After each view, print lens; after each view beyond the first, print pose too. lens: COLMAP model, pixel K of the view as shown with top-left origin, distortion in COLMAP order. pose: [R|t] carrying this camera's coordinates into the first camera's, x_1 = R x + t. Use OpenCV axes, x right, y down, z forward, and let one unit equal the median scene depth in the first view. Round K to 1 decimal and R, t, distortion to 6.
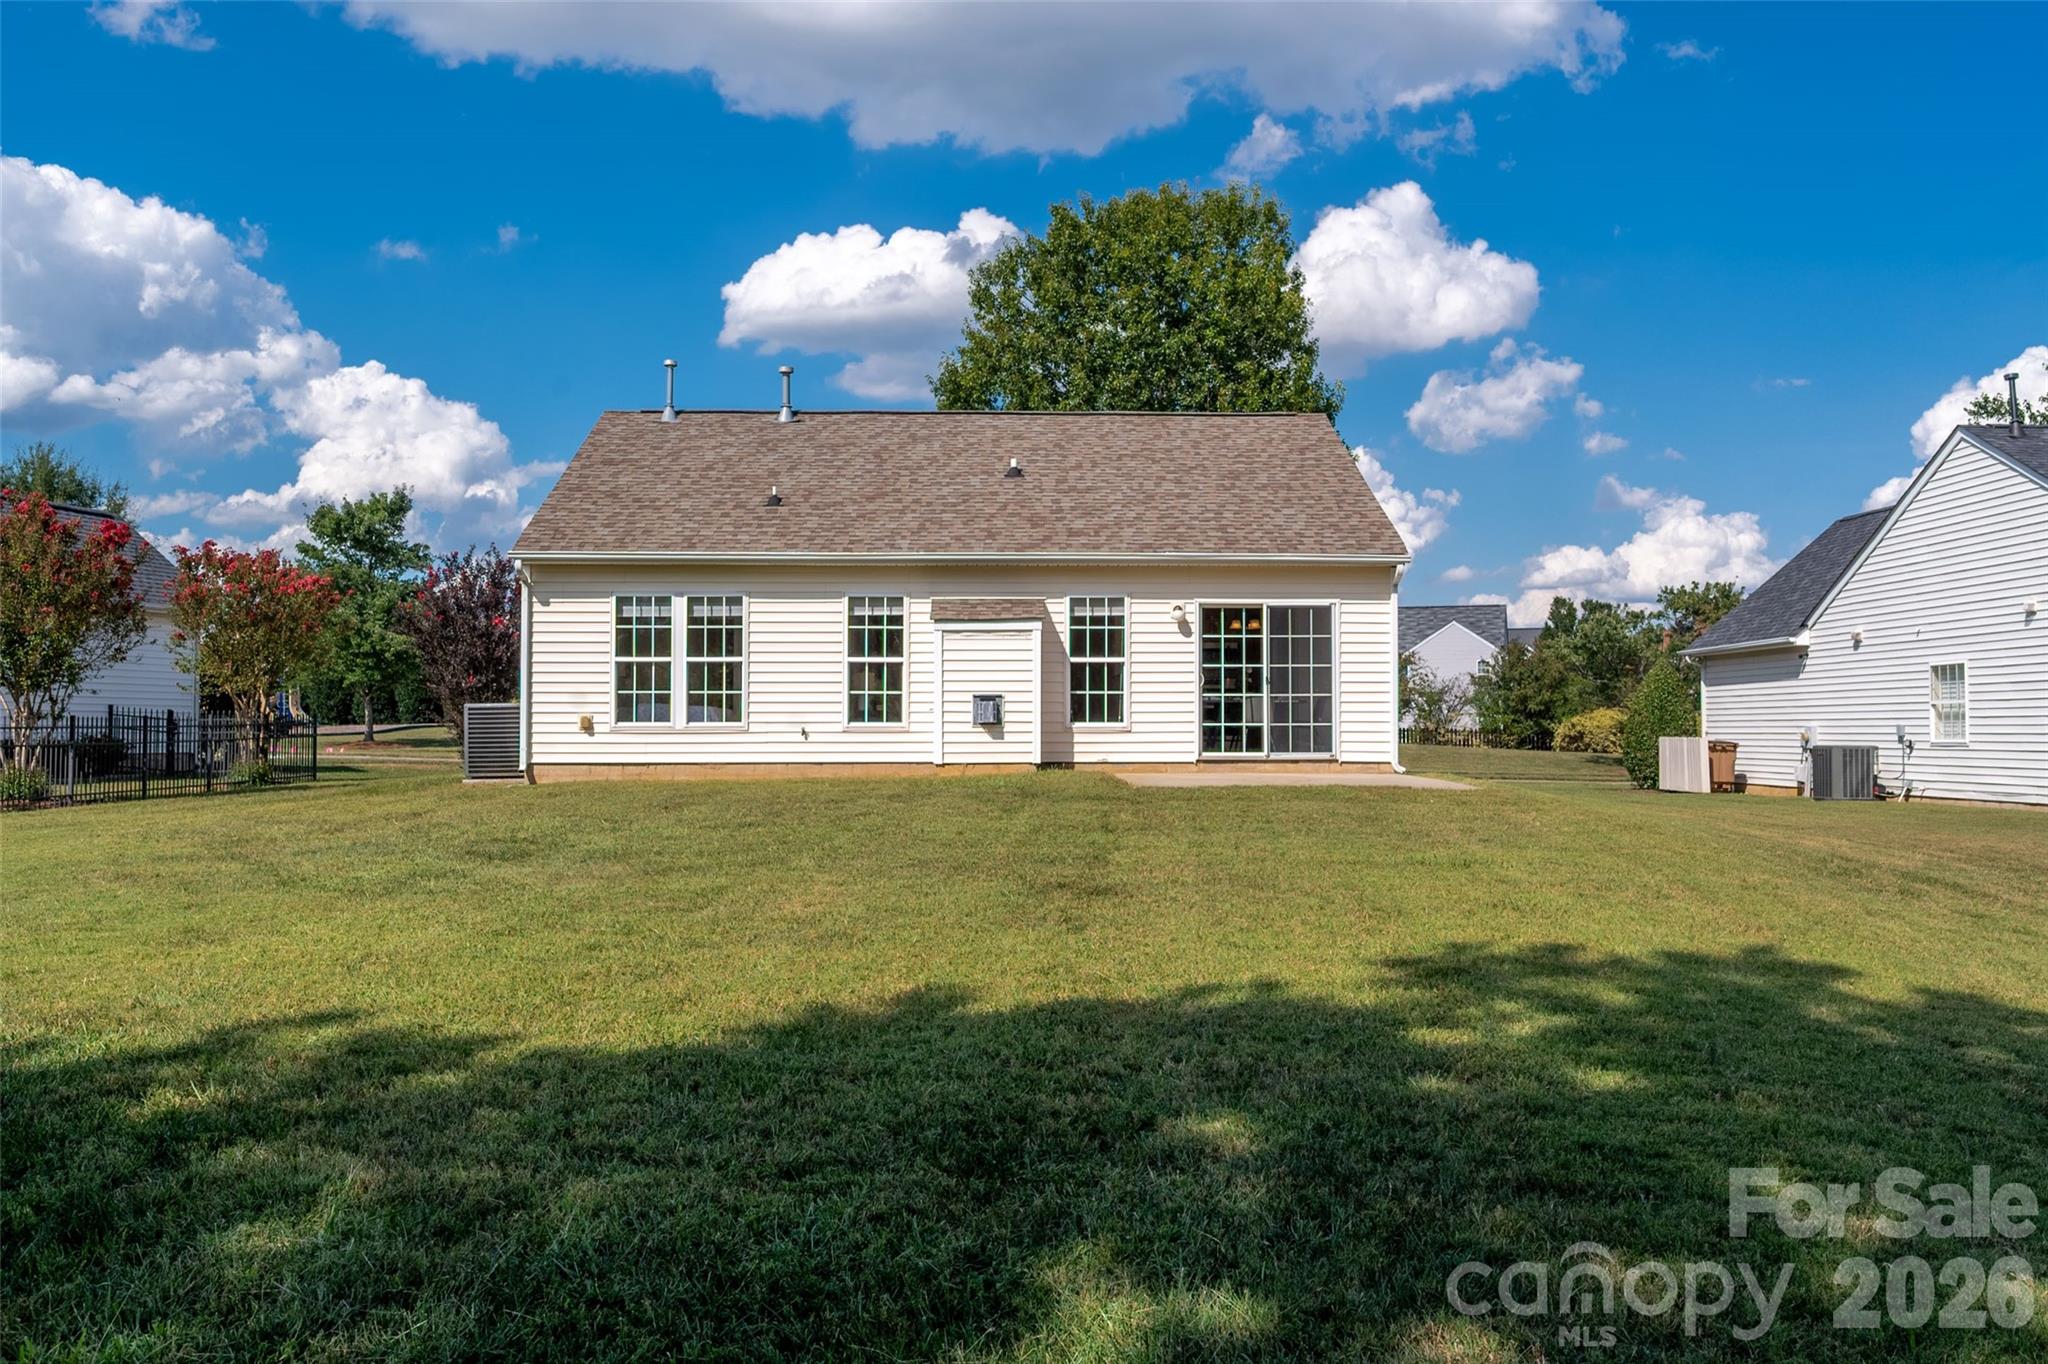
lens RADIAL K [[1779.8, 0, 1022.2], [0, 1779.8, 686.2], [0, 0, 1]] dist [-0.005183, 0.000633]
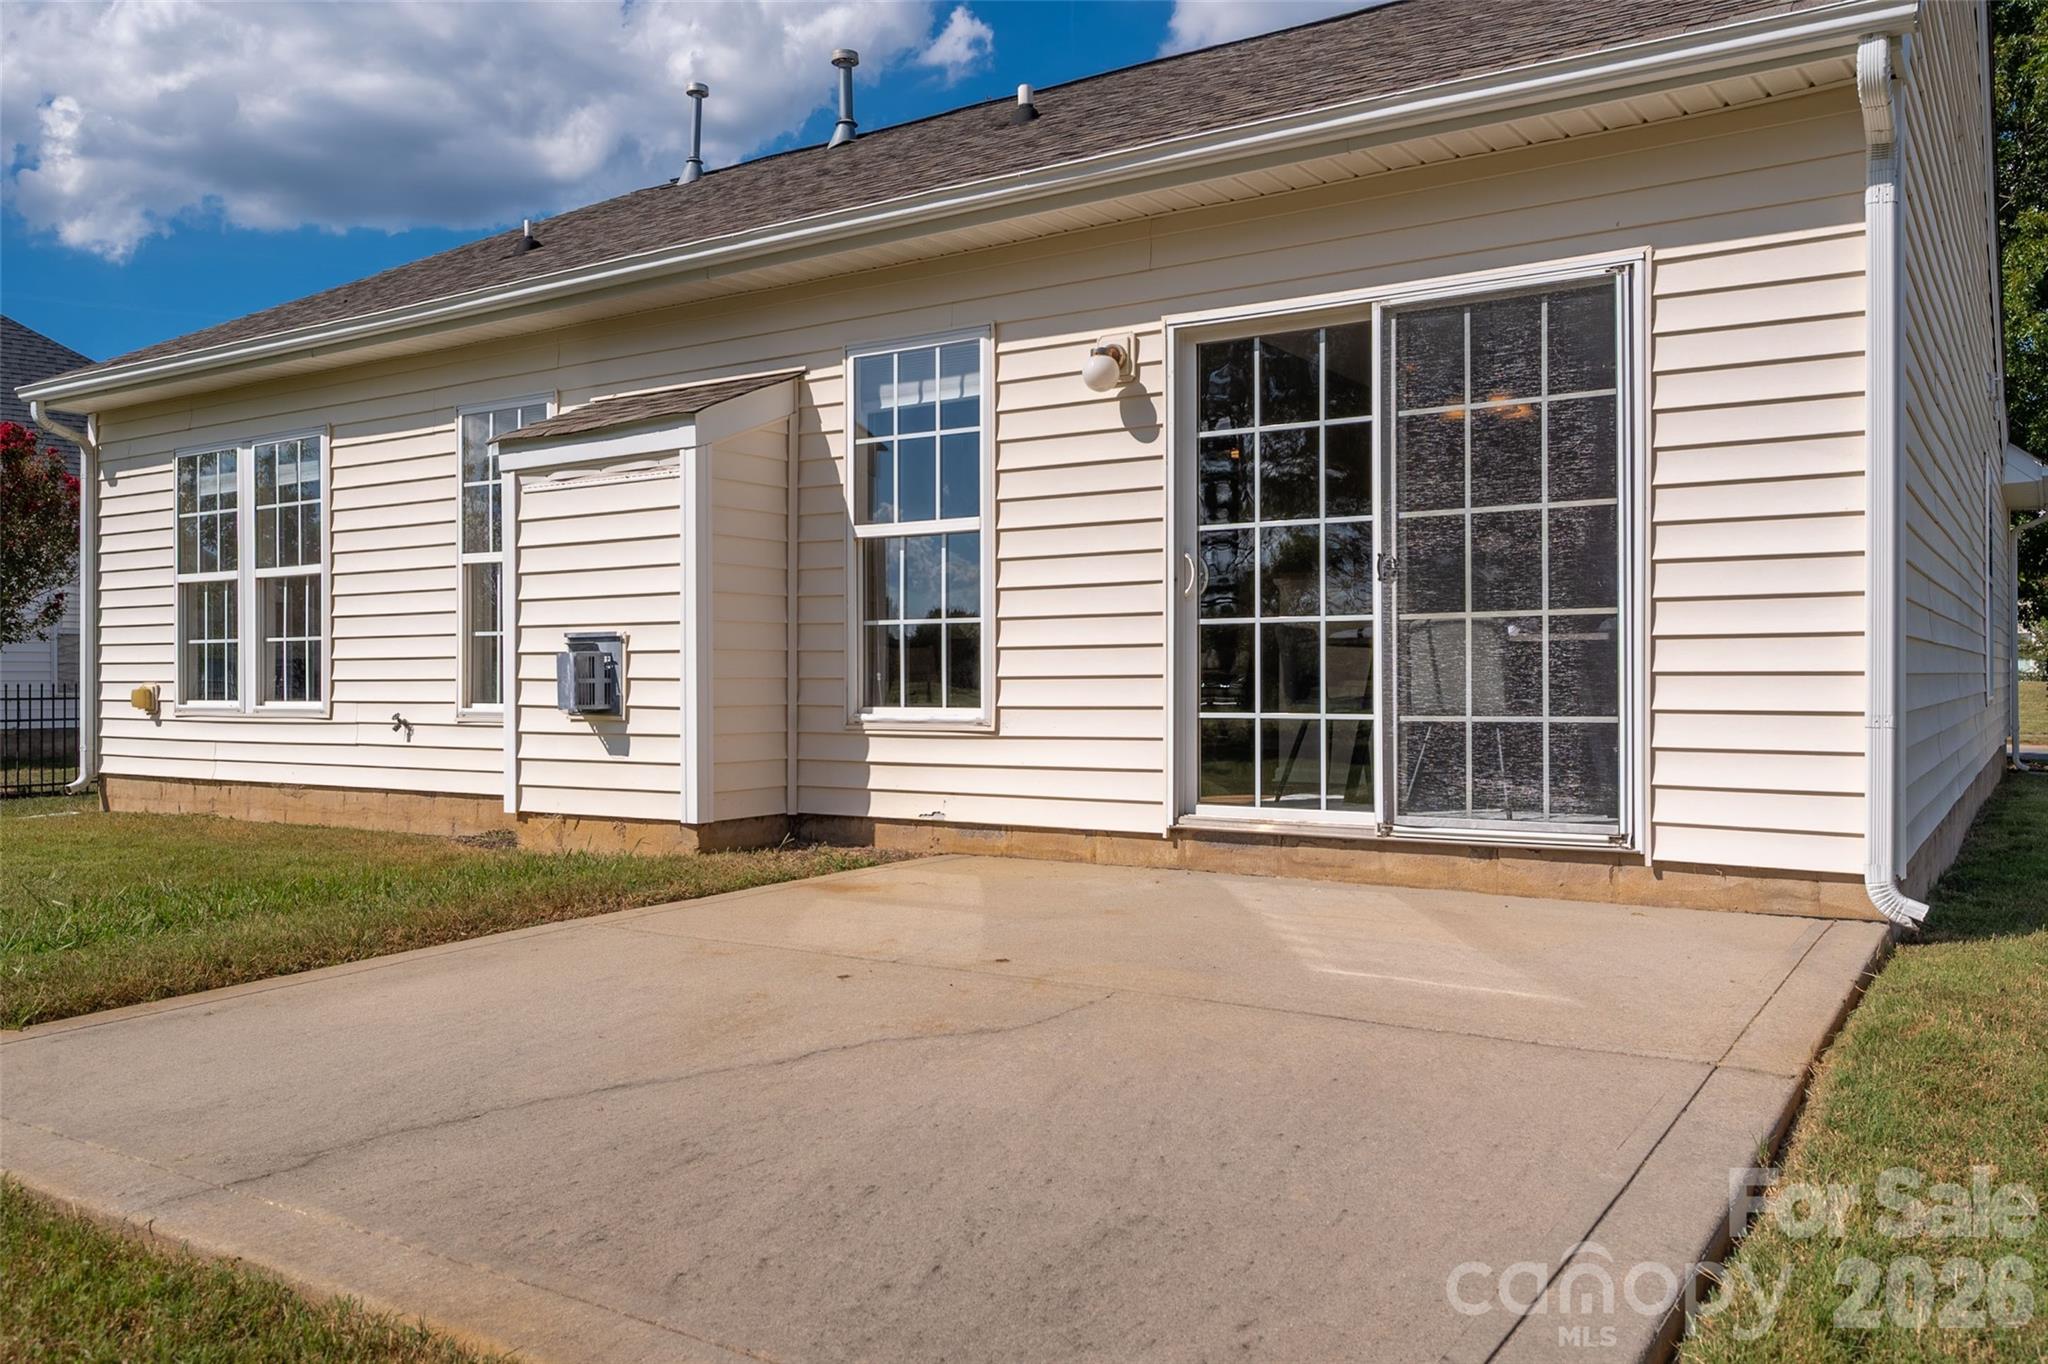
lens RADIAL K [[1583.5, 0, 1026.8], [0, 1583.5, 677.7], [0, 0, 1]] dist [-0.005175, -0.000549]
pose [[0.819056, -0.002653, -0.573707, 0.238238], [0.018044, 0.999614, 0.021138, 0.008296], [0.573429, -0.027665, 0.818788, 0.756888]]
